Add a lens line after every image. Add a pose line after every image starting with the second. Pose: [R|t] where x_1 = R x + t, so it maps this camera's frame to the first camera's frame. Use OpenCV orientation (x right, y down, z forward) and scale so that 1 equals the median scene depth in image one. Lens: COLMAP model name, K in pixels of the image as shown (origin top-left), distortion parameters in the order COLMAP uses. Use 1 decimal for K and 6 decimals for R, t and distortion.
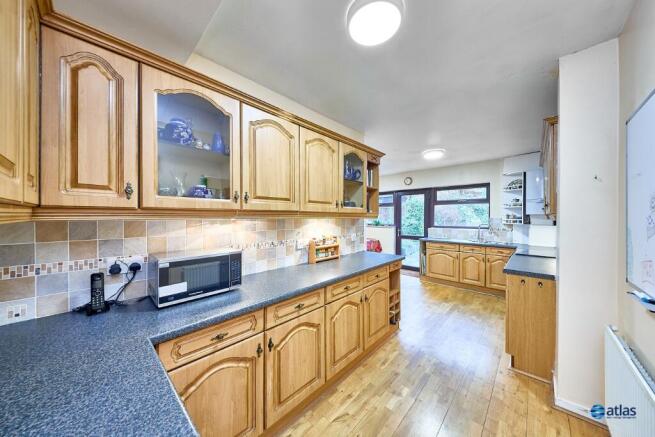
lens RADIAL K [[224.1, 0, 327.5], [0, 224.1, 218.5], [0, 0, 1]] dist [0.000010, -0.000001]
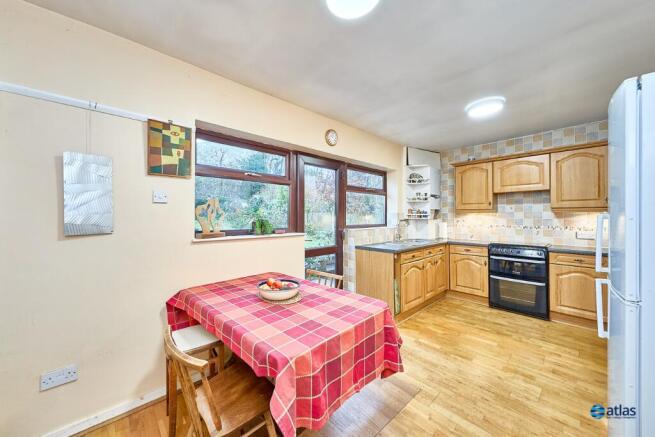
lens RADIAL K [[224.0, 0, 327.5], [0, 224.0, 218.5], [0, 0, 1]] dist [0.000143, 0.000006]
pose [[0.103736, -0.031548, 0.994104, -0.148230], [-0.000569, 0.999495, 0.031779, -0.007474], [-0.994605, -0.003862, 0.103666, 1.105722]]
